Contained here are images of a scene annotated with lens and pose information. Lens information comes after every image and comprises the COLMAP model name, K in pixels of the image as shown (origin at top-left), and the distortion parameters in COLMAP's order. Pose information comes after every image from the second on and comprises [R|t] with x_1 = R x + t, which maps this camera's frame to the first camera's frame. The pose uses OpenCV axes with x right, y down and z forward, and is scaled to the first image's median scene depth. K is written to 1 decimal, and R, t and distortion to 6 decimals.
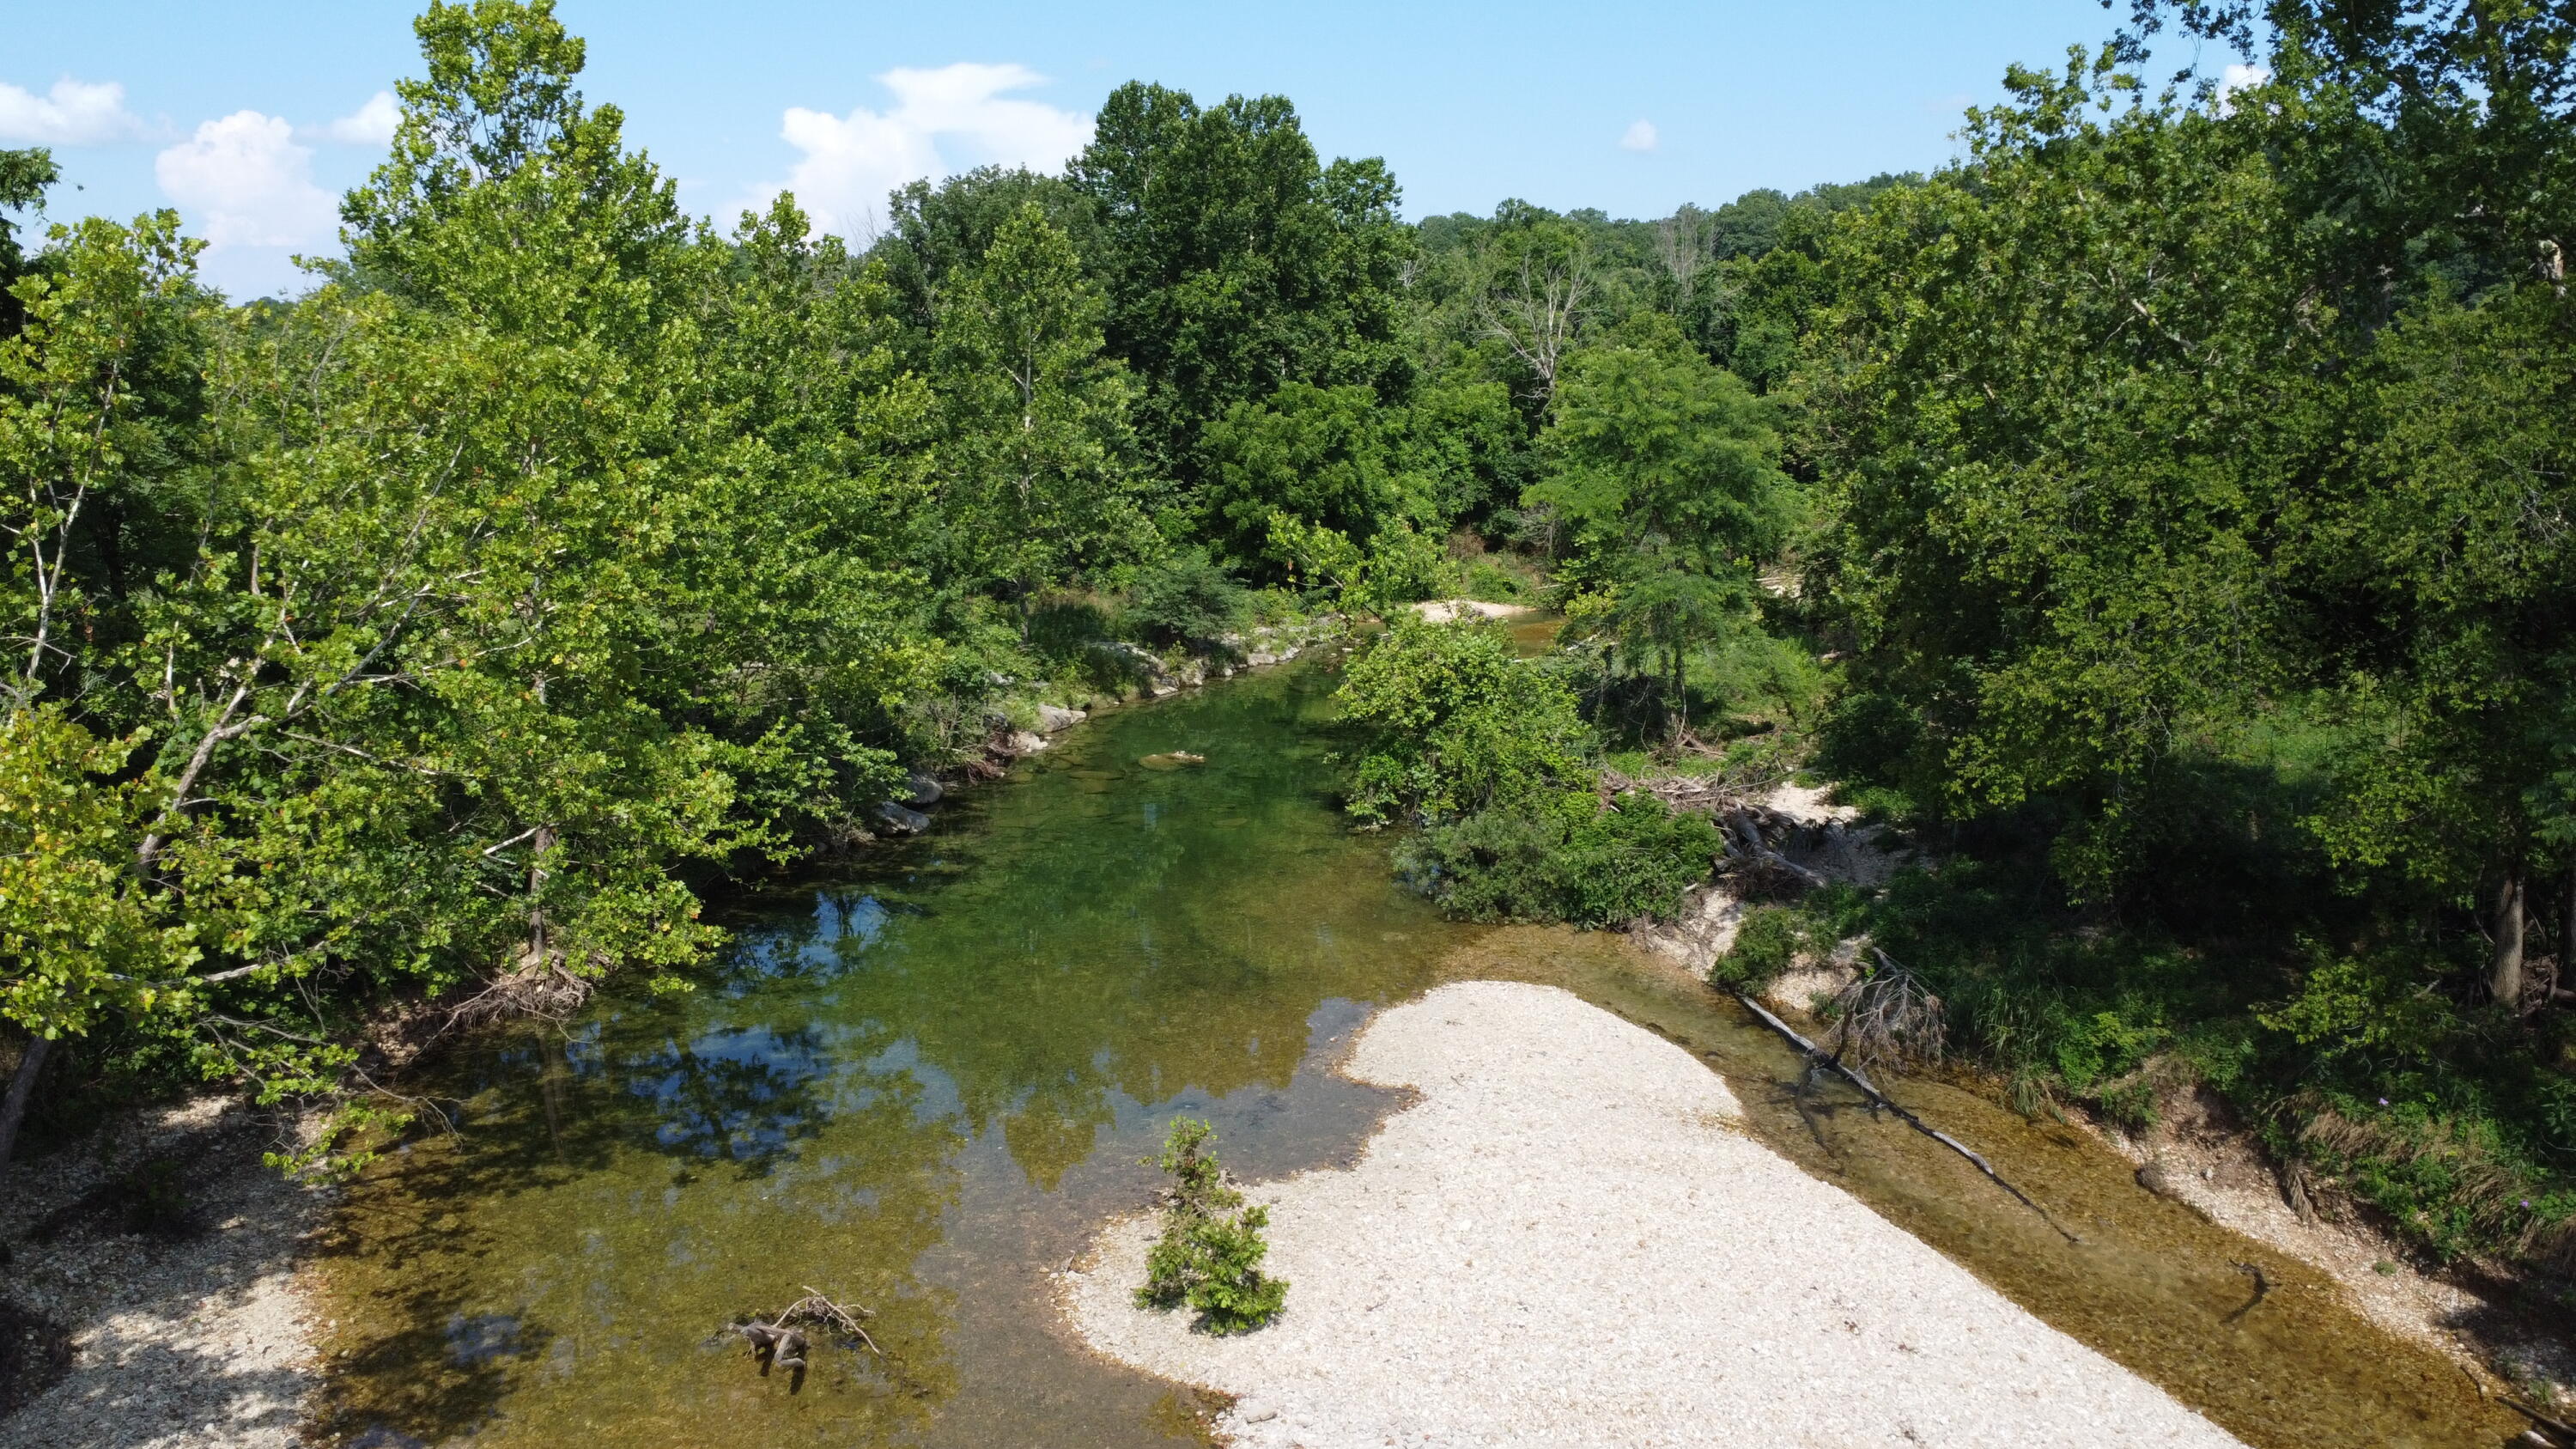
lens RADIAL K [[1906.2, 0, 1299.2], [0, 1906.2, 720.3], [0, 0, 1]] dist [0.010481, 0.001890]
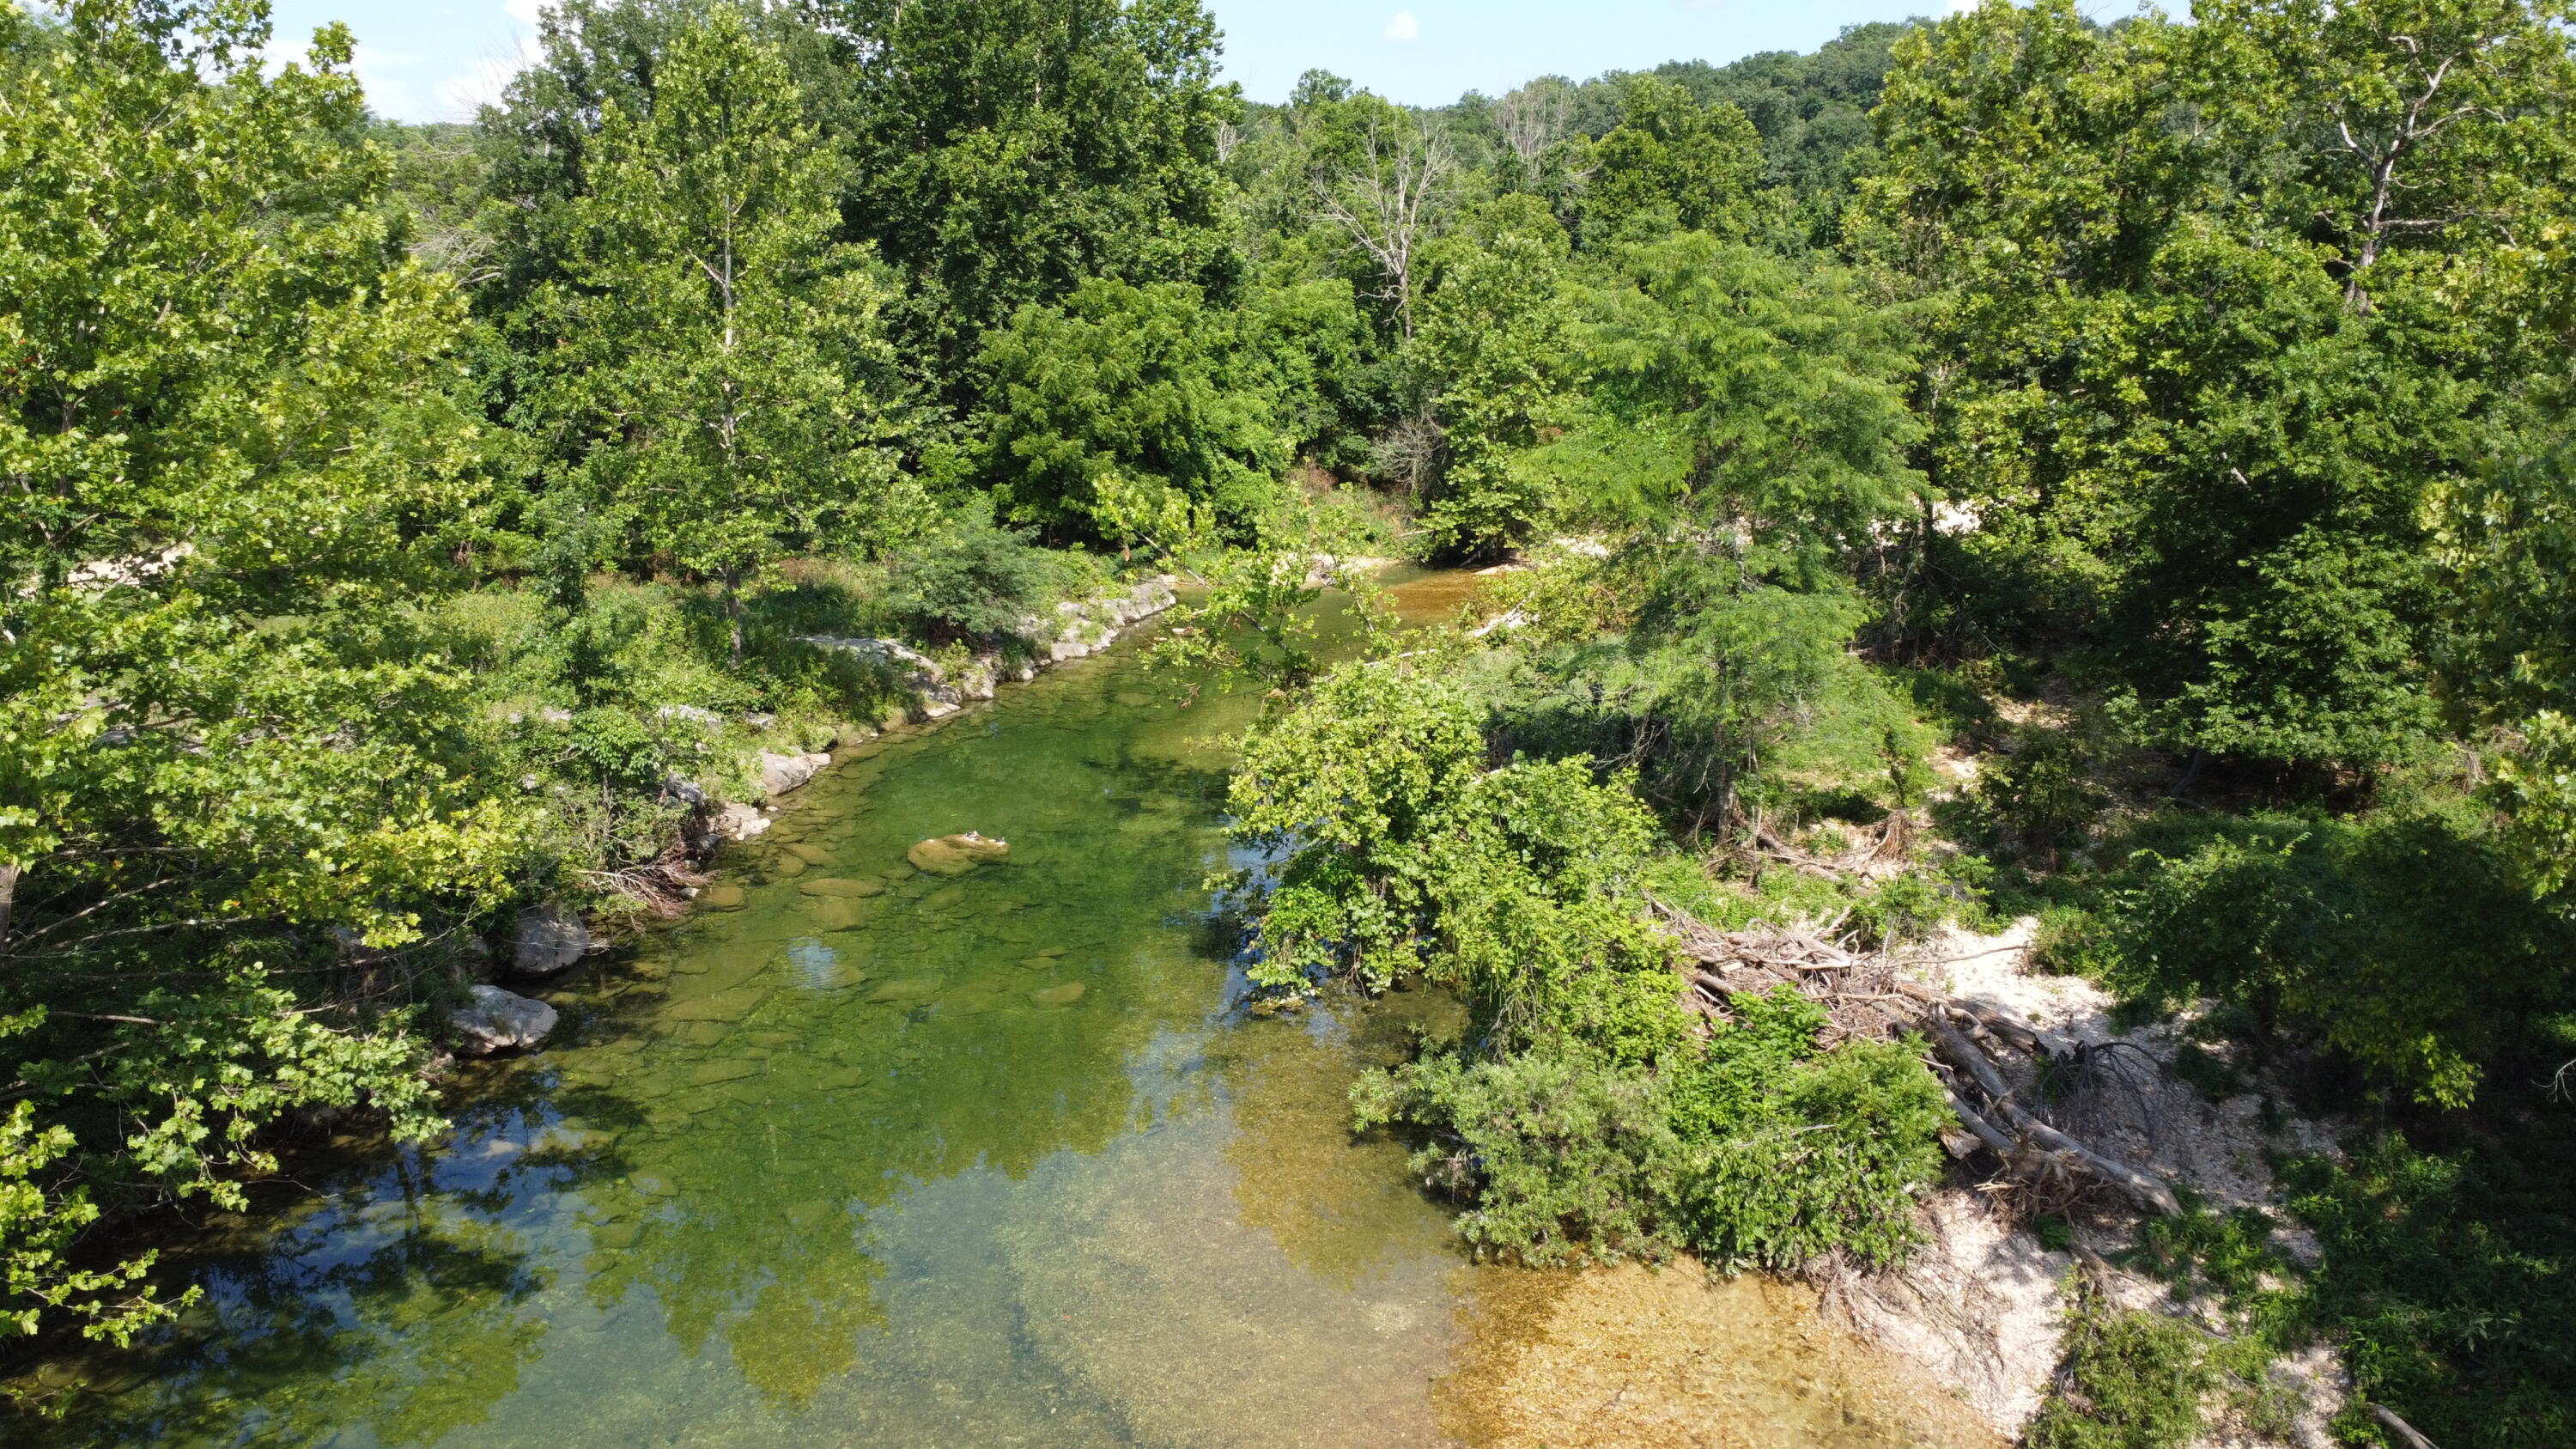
lens RADIAL K [[1906.2, 0, 1272.6], [0, 1906.2, 725.4], [0, 0, 1]] dist [0.010481, 0.001890]
pose [[0.994330, -0.020834, 0.104278, -0.019320], [0.015018, 0.998303, 0.056256, -0.043866], [-0.105273, -0.054371, 0.992956, 0.243130]]
